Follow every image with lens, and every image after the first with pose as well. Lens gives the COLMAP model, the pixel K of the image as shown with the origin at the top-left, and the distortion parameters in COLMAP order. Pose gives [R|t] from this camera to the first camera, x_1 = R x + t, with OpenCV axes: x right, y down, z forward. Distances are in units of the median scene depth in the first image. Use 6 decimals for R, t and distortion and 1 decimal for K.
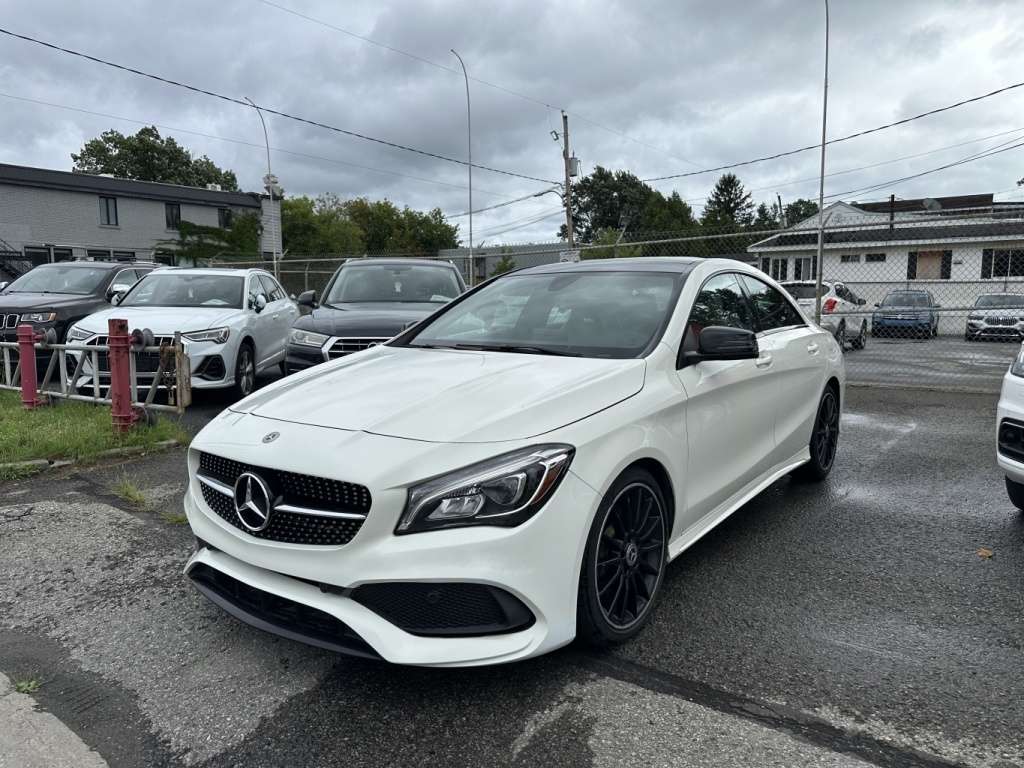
lens RADIAL K [[769.0, 0, 512.0], [0, 769.0, 384.0], [0, 0, 1]] dist [-0.010784, -0.008450]
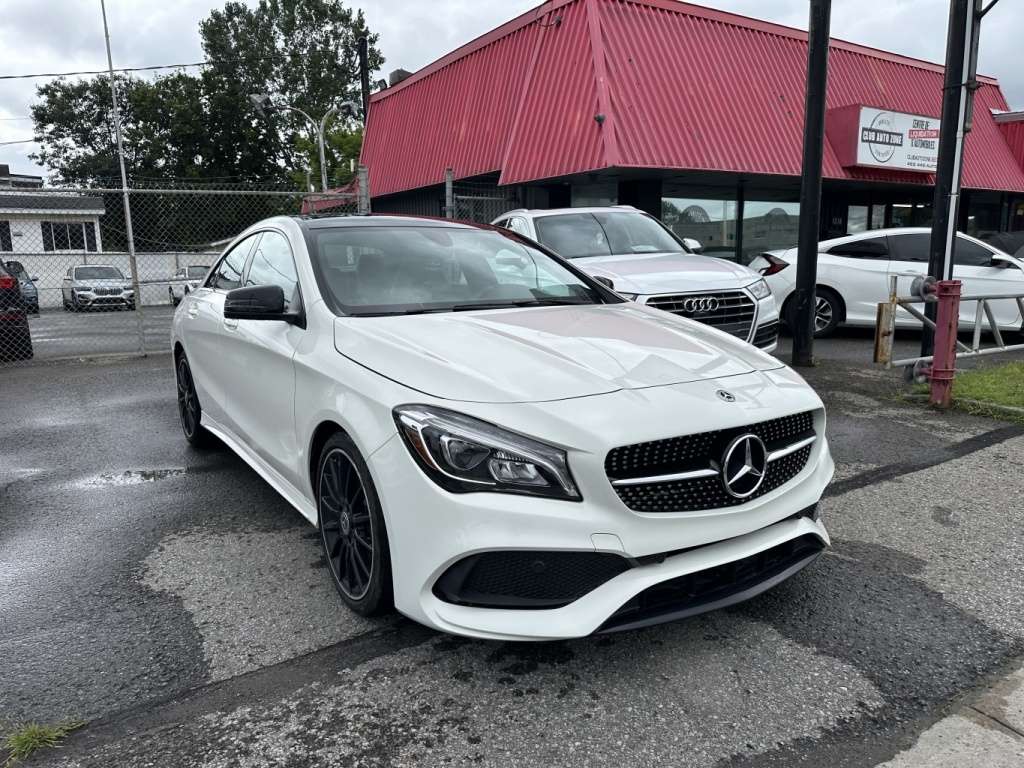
lens RADIAL K [[769.0, 0, 512.0], [0, 769.0, 384.0], [0, 0, 1]] dist [-0.010784, -0.008450]
pose [[0.297661, -0.154248, 0.942128, -0.204288], [0.126690, 0.984515, 0.121161, -0.014088], [-0.946228, 0.083293, 0.312594, 0.156424]]
